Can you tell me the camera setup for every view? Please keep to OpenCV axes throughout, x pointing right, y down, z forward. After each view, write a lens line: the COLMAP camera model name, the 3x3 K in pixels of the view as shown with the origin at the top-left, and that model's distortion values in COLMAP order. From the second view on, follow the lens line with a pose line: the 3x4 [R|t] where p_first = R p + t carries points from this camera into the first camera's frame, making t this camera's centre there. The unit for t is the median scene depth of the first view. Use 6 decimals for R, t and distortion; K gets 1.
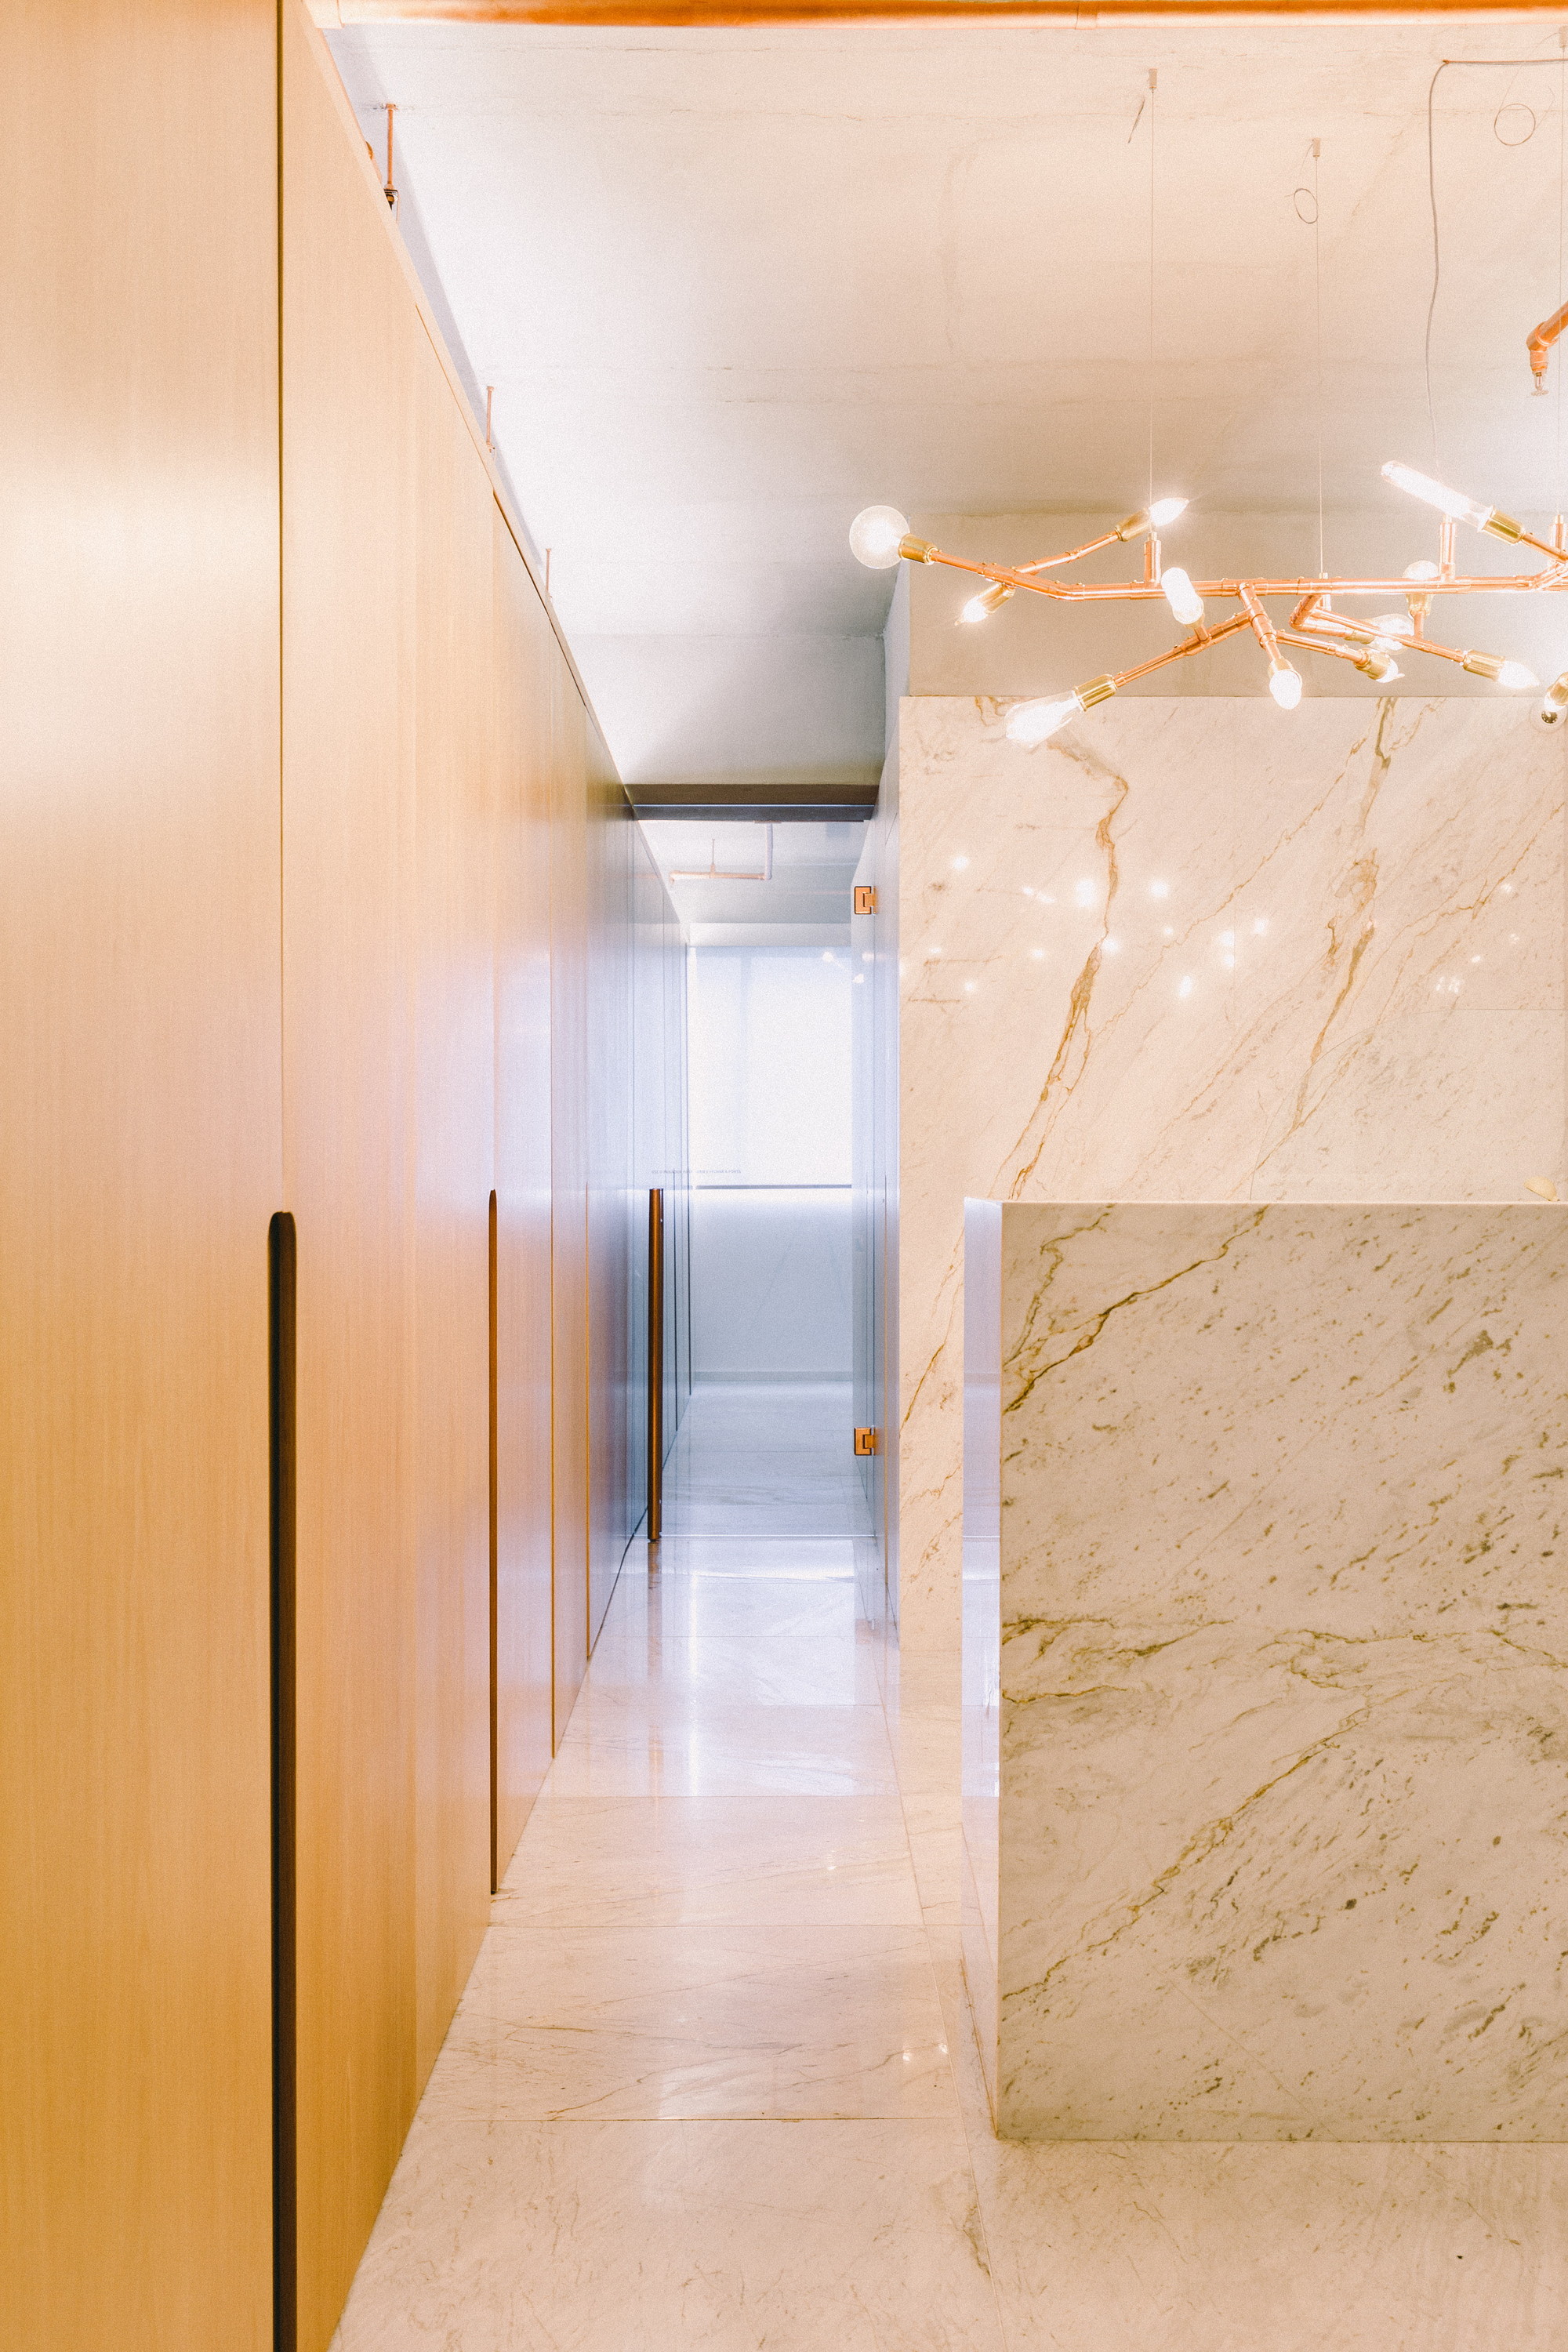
lens RADIAL K [[2246.1, 0, 788.5], [0, 2246.1, 1167.1], [0, 0, 1]] dist [0.009131, -0.003851]
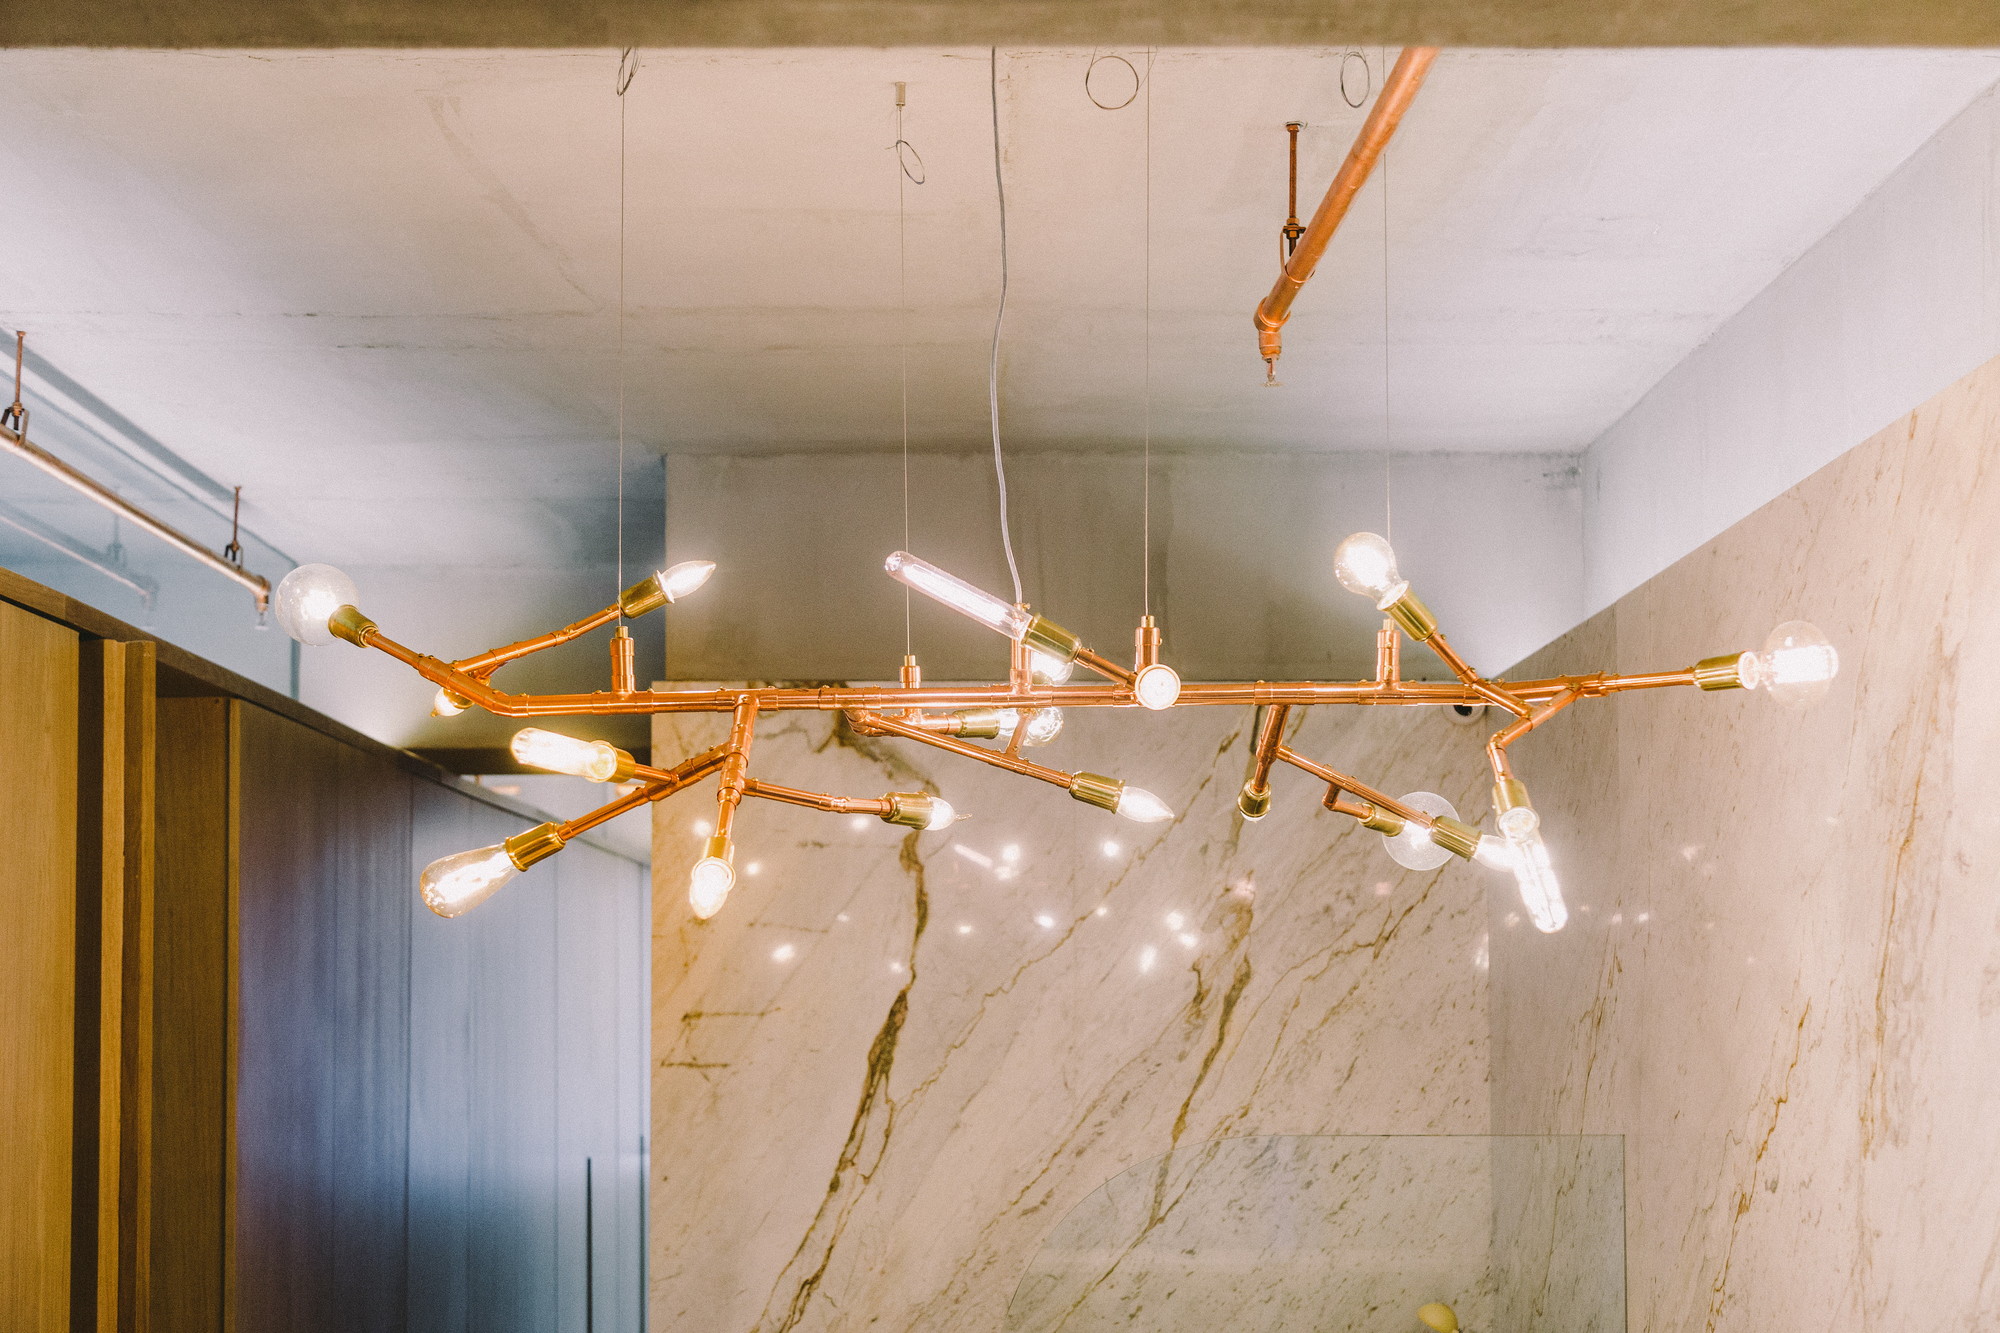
lens RADIAL K [[2579.4, 0, 998.0], [0, 2579.4, 896.6], [0, 0, 1]] dist [0.022022, 0.011390]
pose [[0.999709, -0.003073, 0.023916, 0.314891], [0.004356, 0.998544, -0.053774, -0.176465], [-0.023716, 0.053863, 0.998267, 0.191104]]
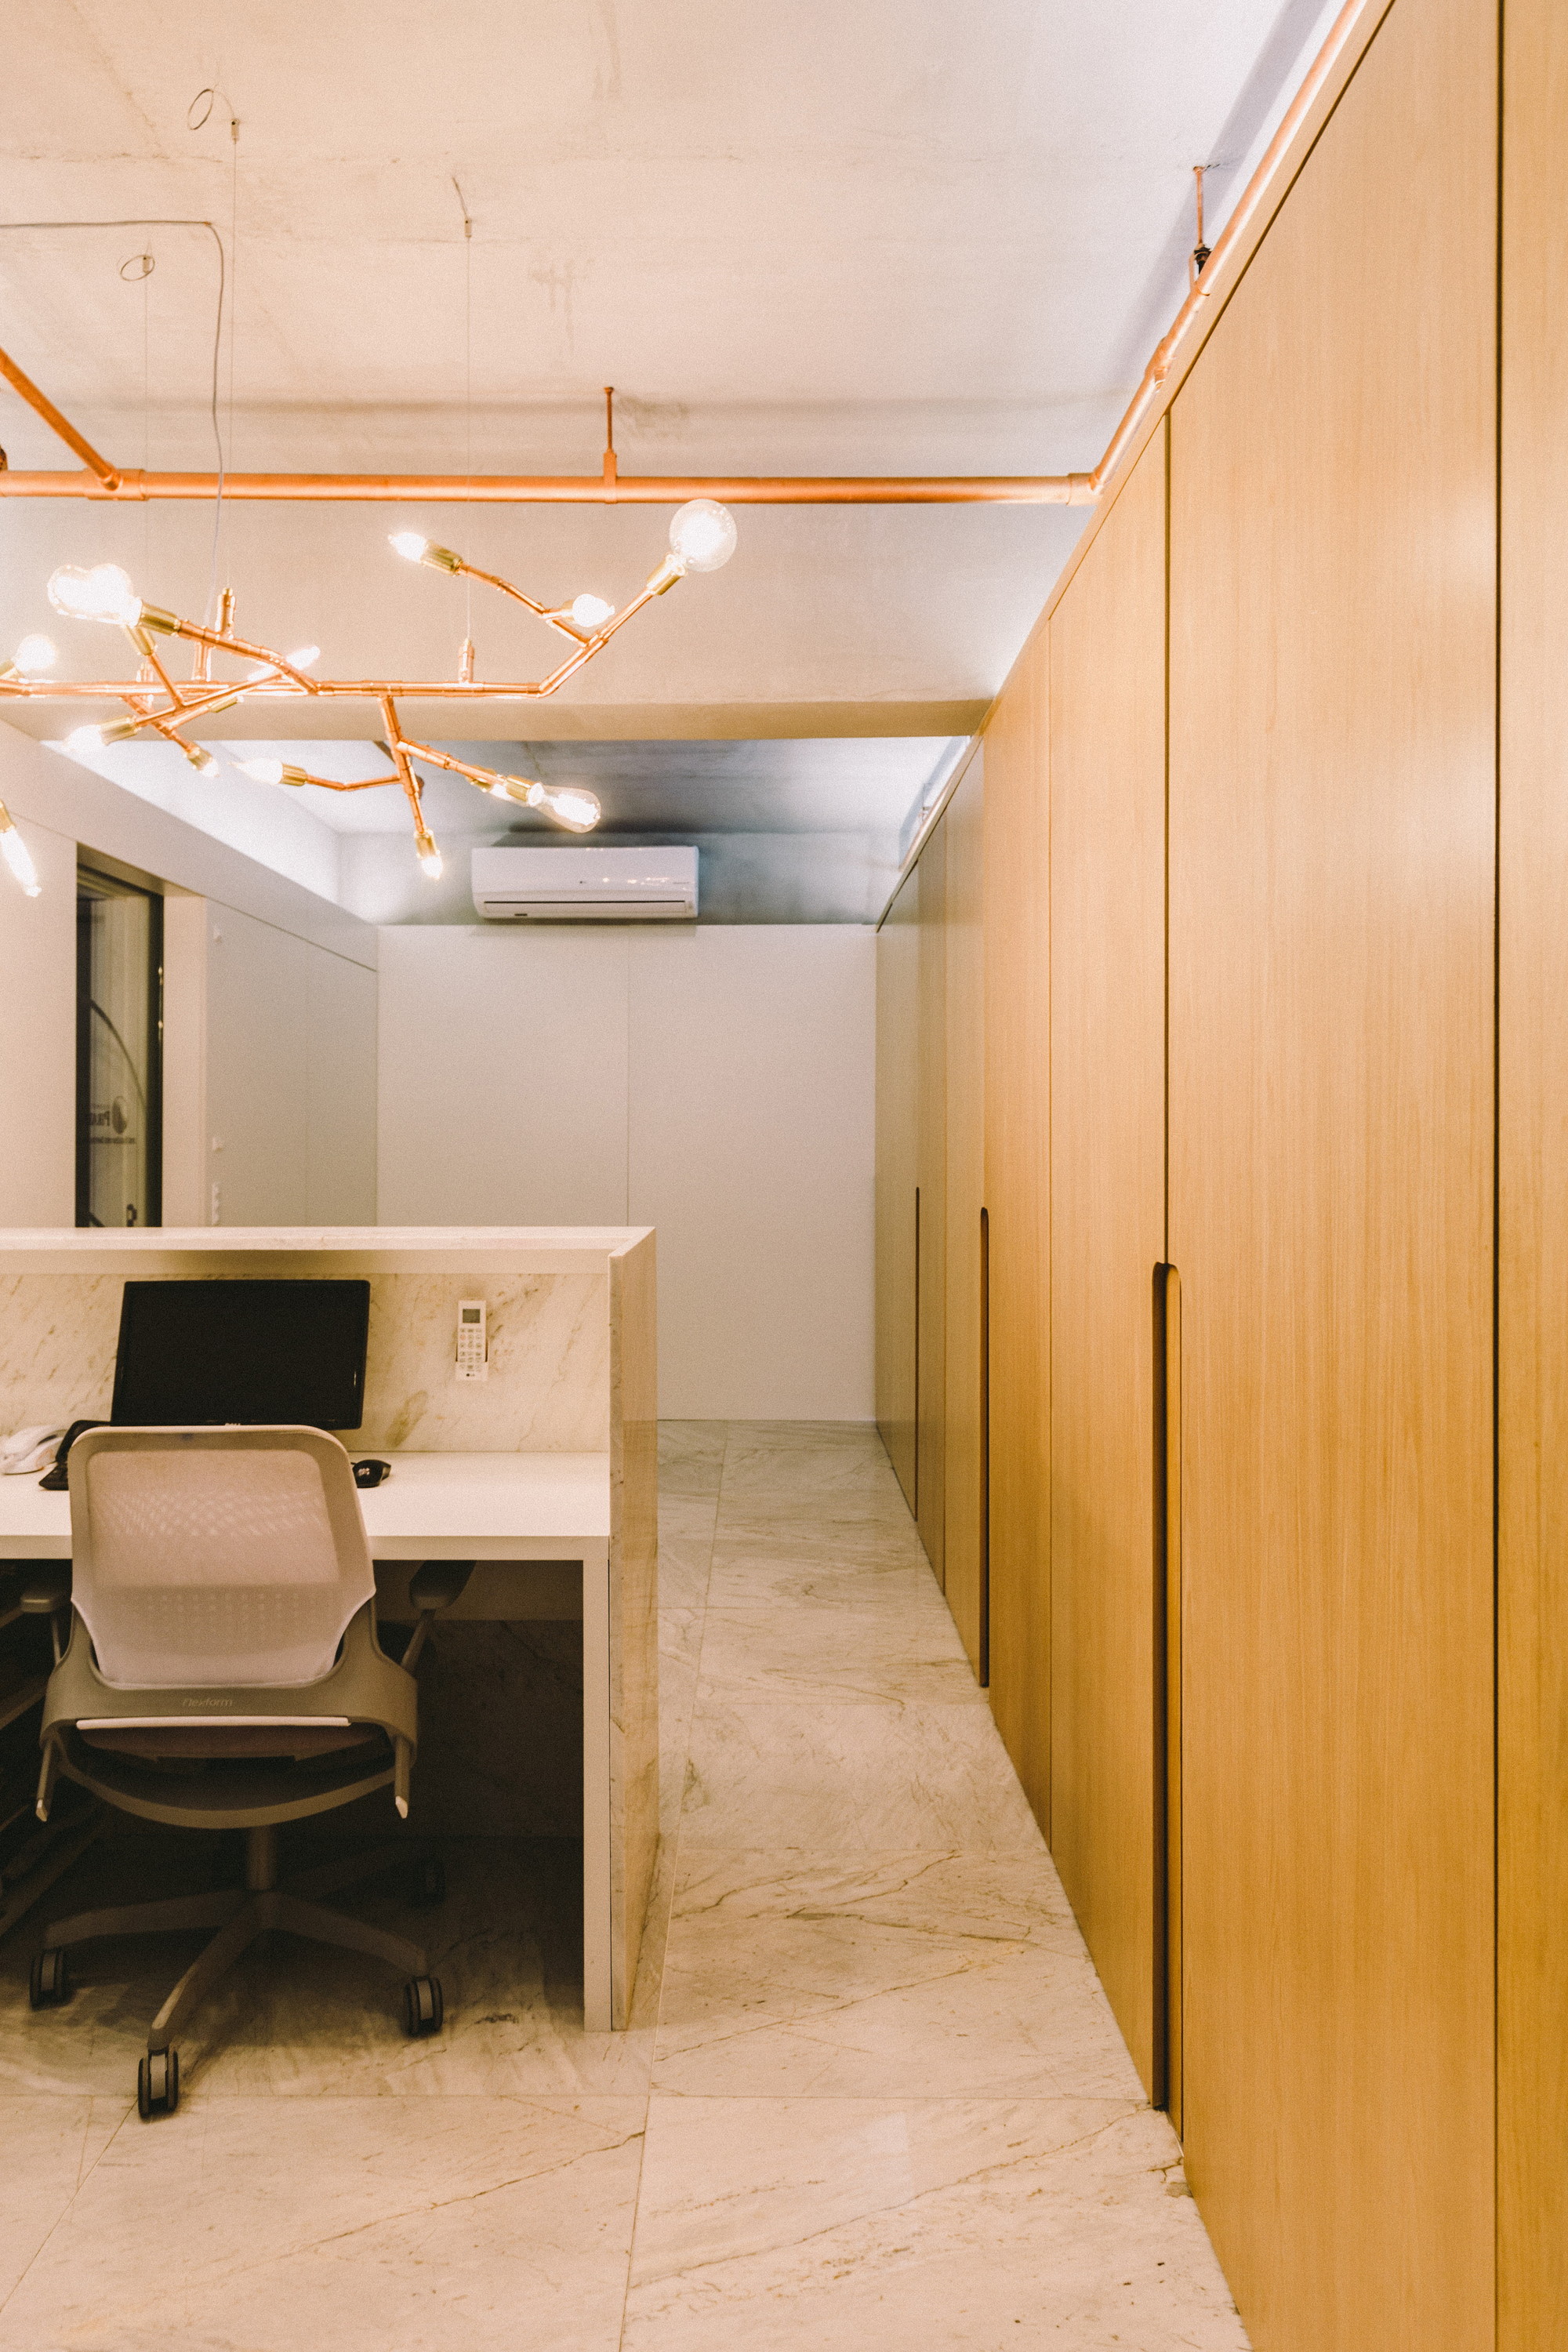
lens RADIAL K [[1421.5, 0, 784.0], [0, 1421.5, 1176.0], [0, 0, 1]] dist [0.000111, -0.000101]
pose [[-0.999916, 0.002476, -0.012700, 0.018135], [0.002143, 0.999656, 0.026149, -0.044747], [0.012760, 0.026120, -0.999577, 1.966856]]
